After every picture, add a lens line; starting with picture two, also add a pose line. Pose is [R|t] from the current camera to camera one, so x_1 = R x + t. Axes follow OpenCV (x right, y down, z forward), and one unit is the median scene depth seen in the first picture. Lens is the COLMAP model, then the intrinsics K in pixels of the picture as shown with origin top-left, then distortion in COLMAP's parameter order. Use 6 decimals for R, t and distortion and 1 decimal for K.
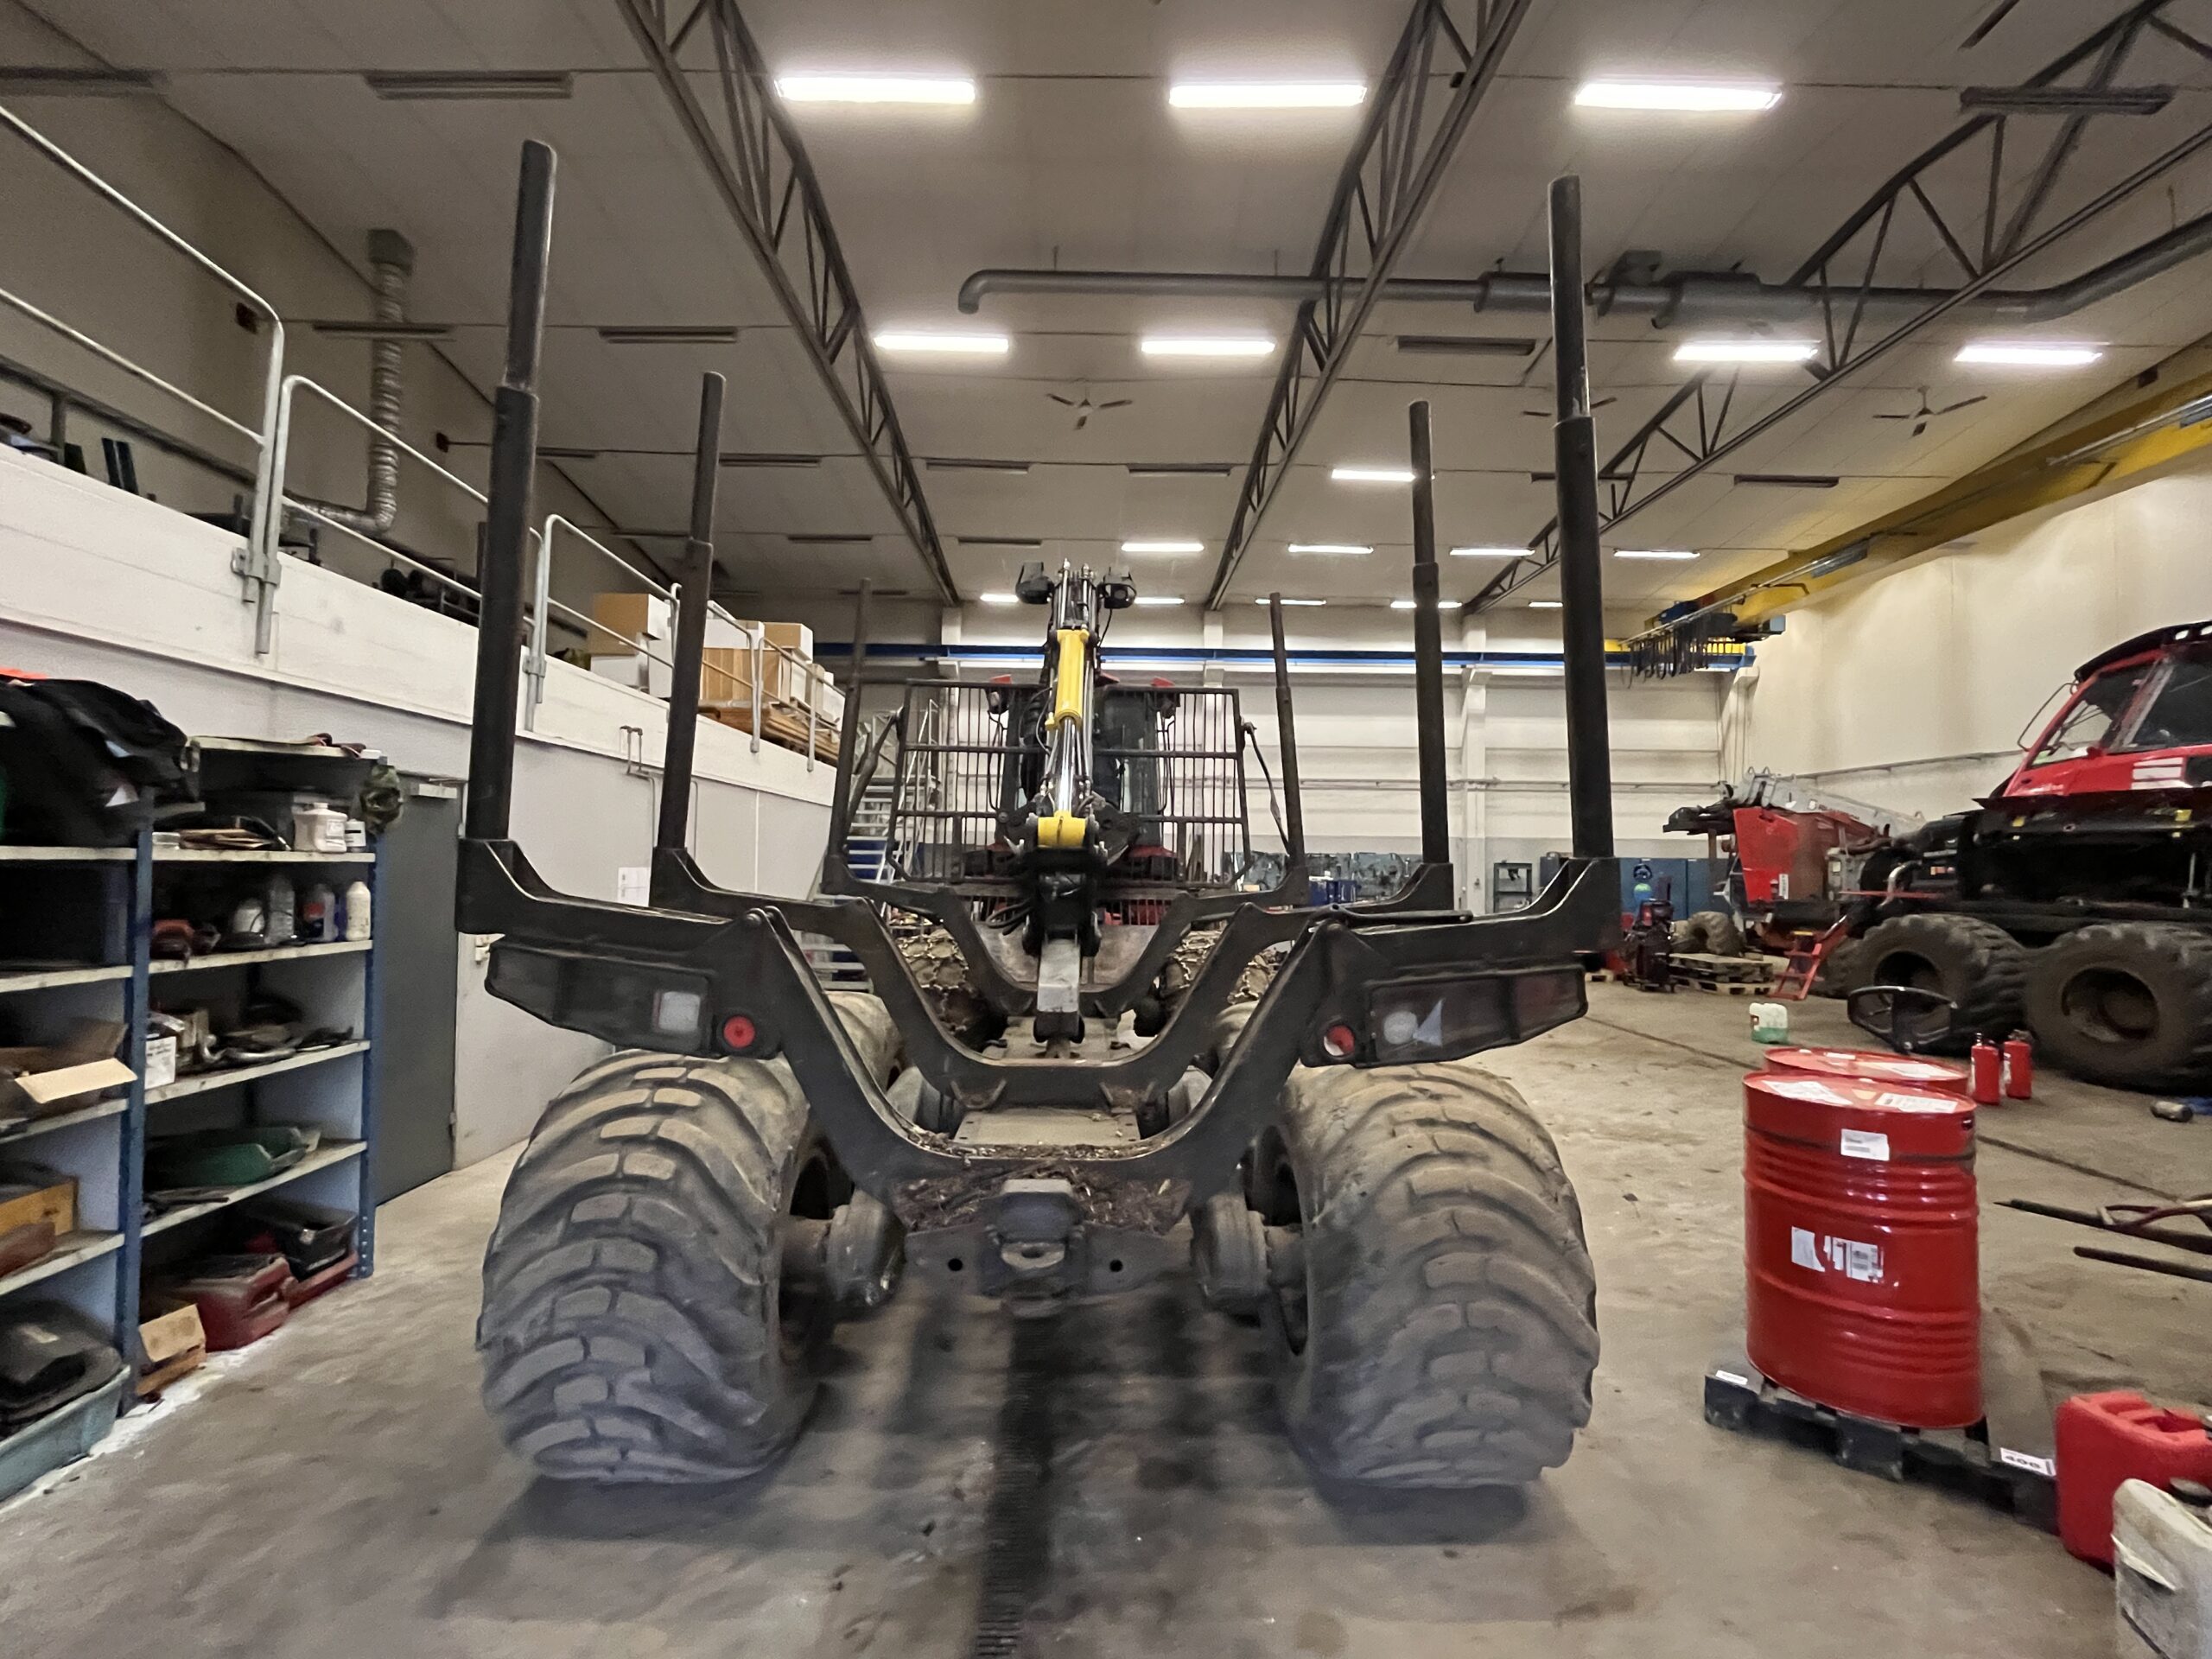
lens RADIAL K [[975.2, 0, 1092.7], [0, 975.2, 832.9], [0, 0, 1]] dist [-0.000631, 0.000439]
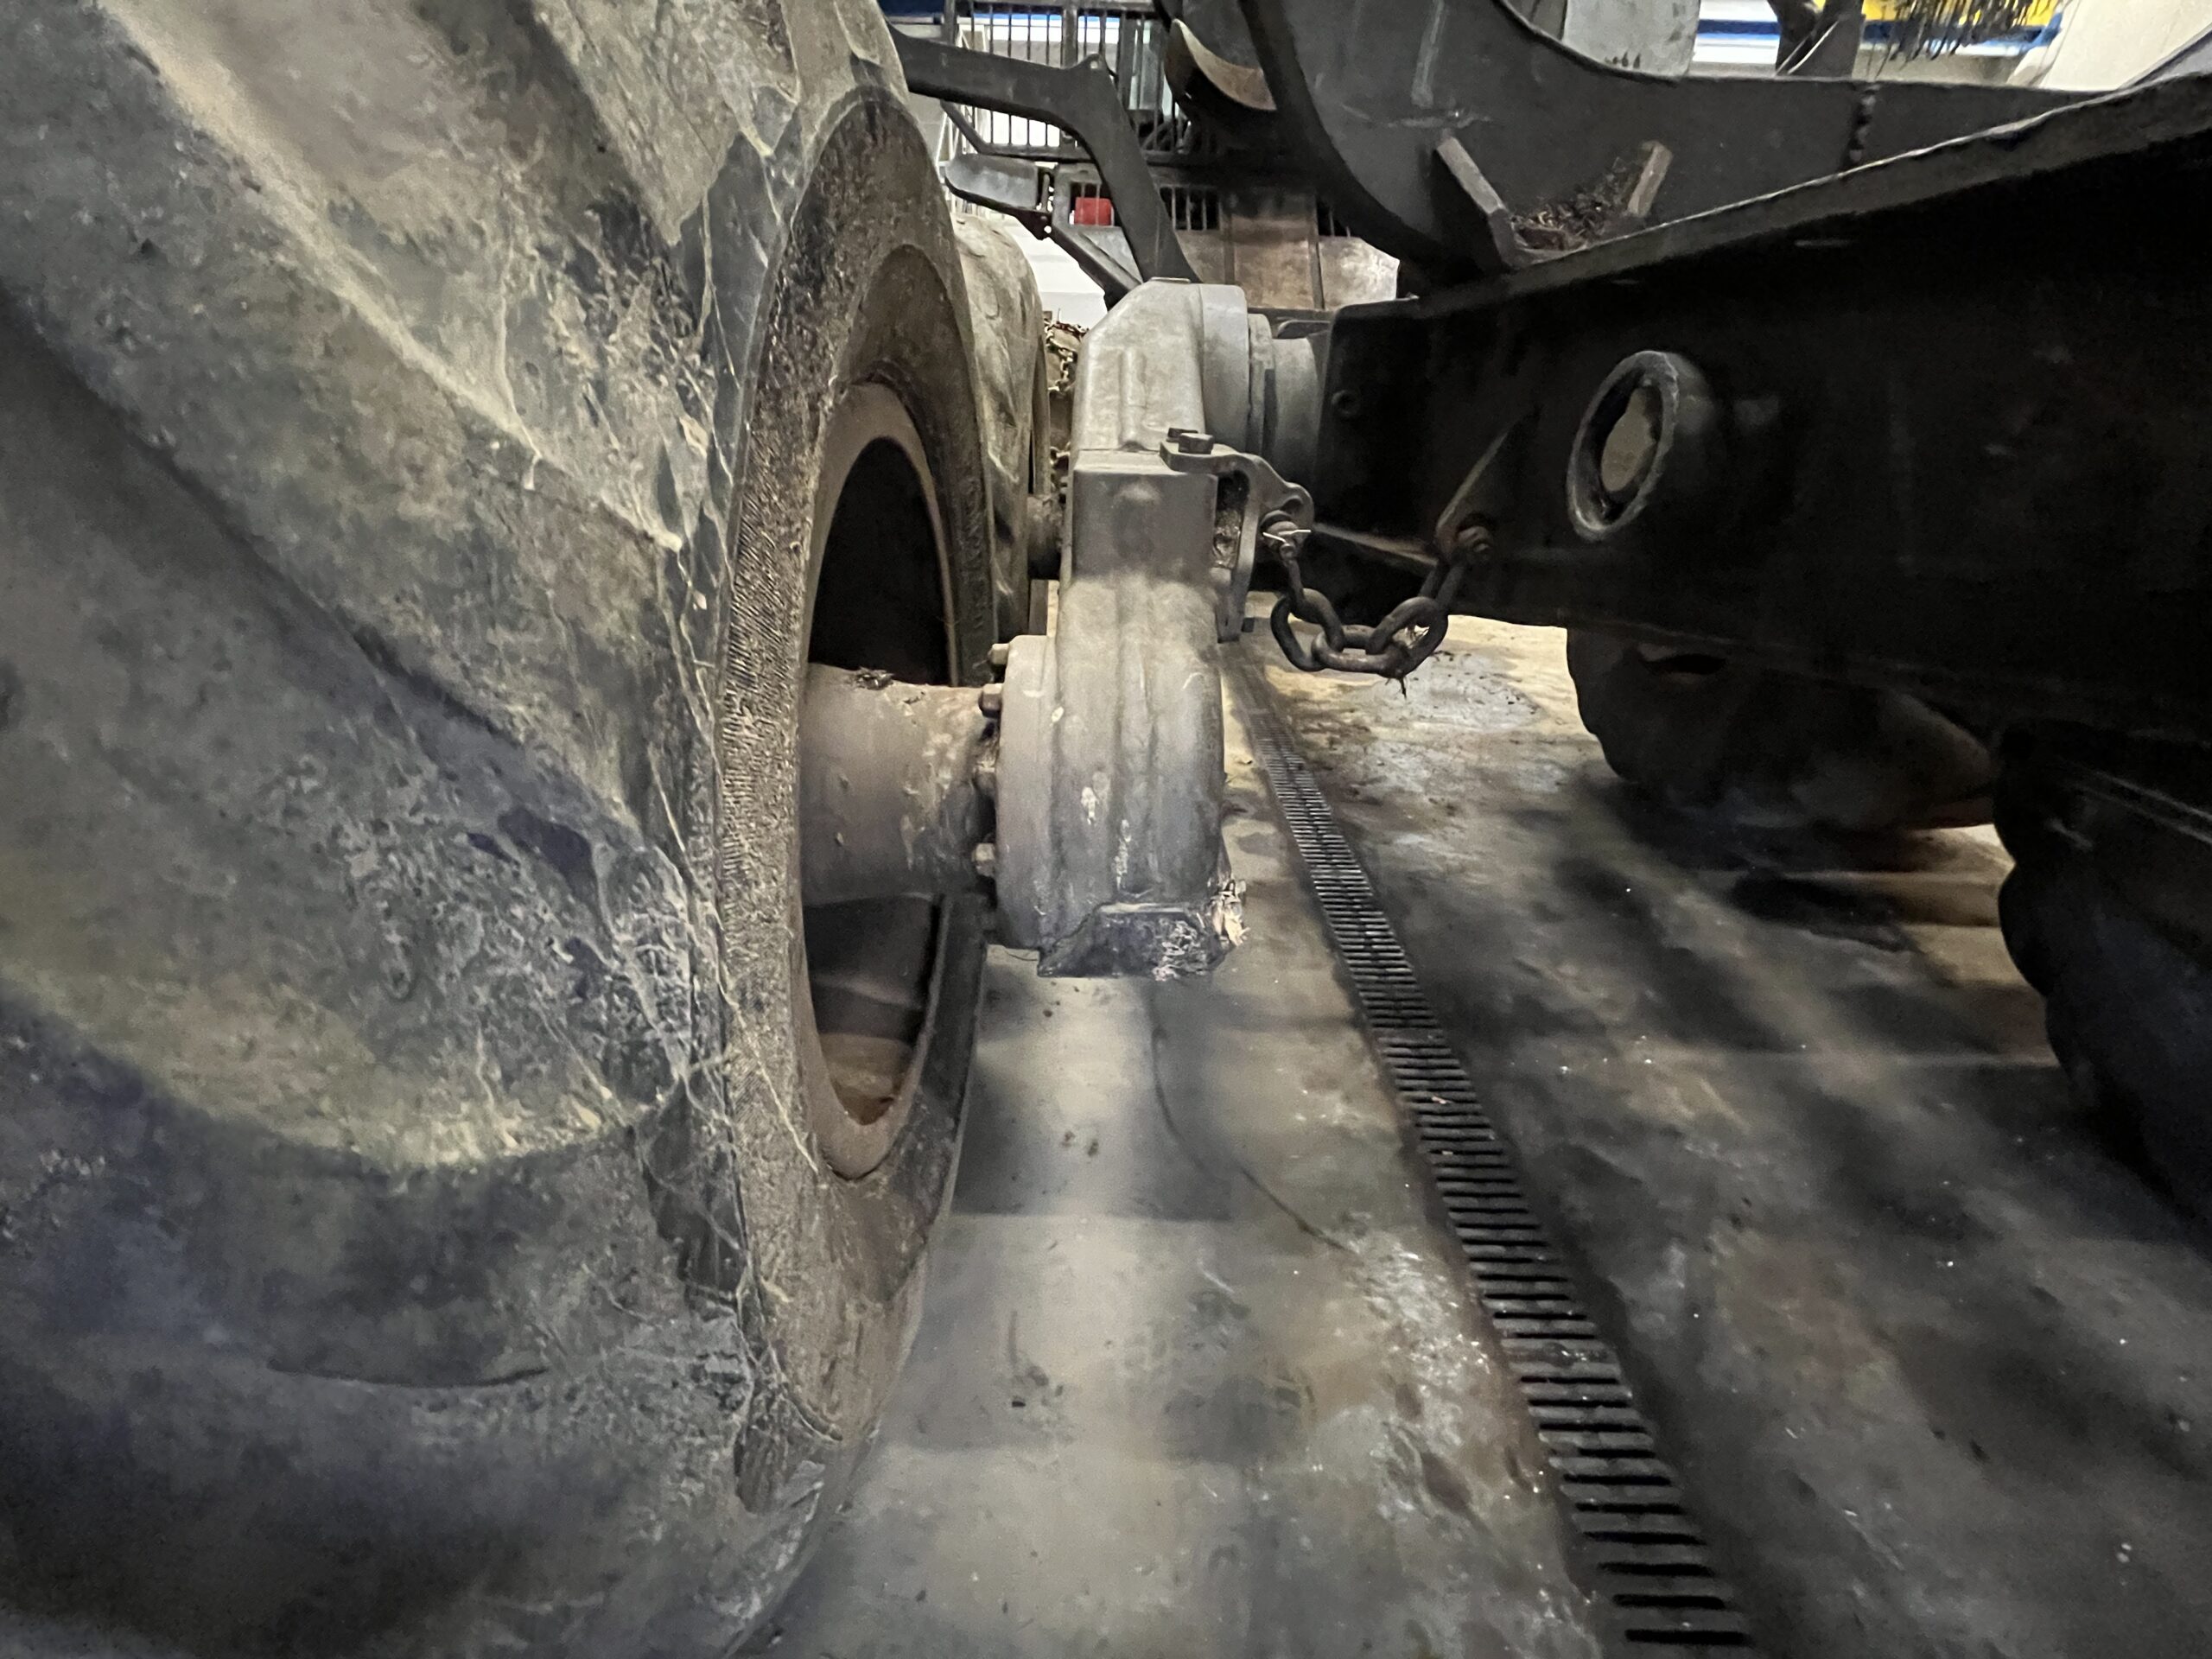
lens RADIAL K [[896.6, 0, 1092.9], [0, 896.6, 832.3], [0, 0, 1]] dist [-0.002012, -0.000098]
pose [[0.999672, 0.022623, -0.011974, -0.067636], [-0.014233, 0.880114, 0.474549, 0.090526], [0.021274, -0.474223, 0.880148, 0.220034]]
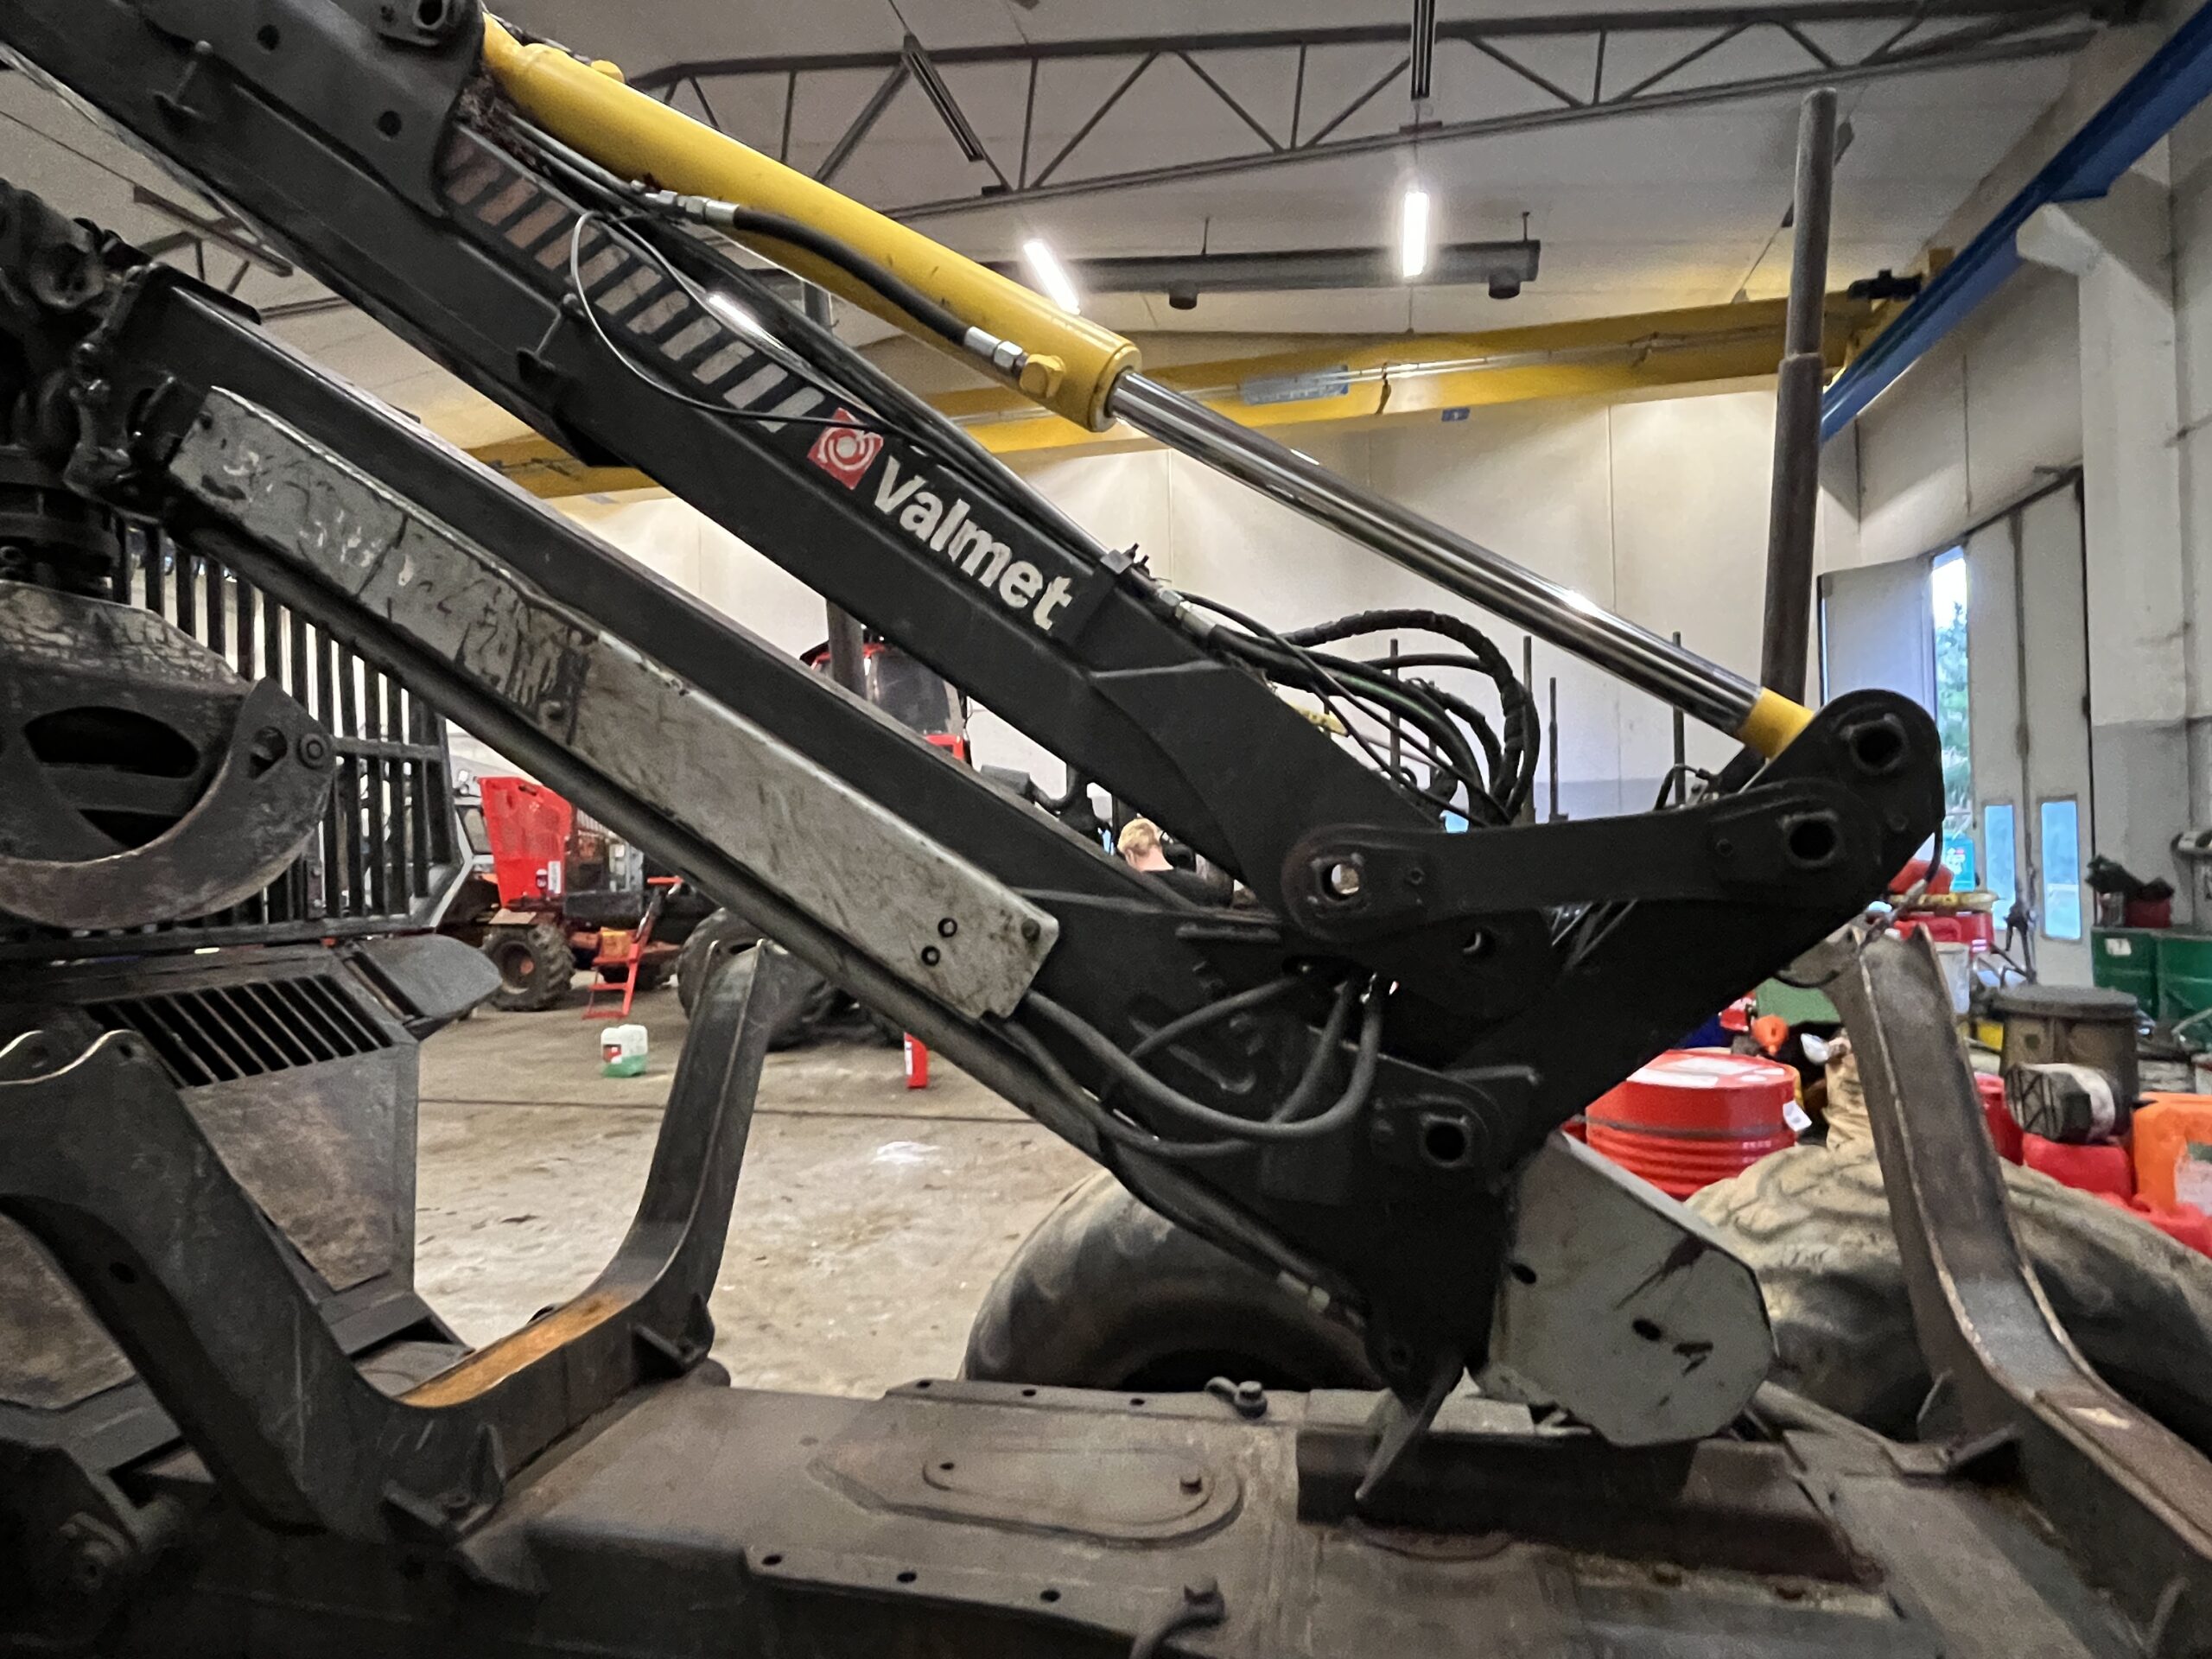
lens RADIAL K [[1213.5, 0, 1094.0], [0, 1213.5, 823.3], [0, 0, 1]] dist [-0.003778, -0.001006]
pose [[0.243646, -0.000136, 0.969864, -0.159329], [-0.007226, 0.999972, 0.001956, 0.006924], [-0.969837, -0.007484, 0.243638, 0.388989]]
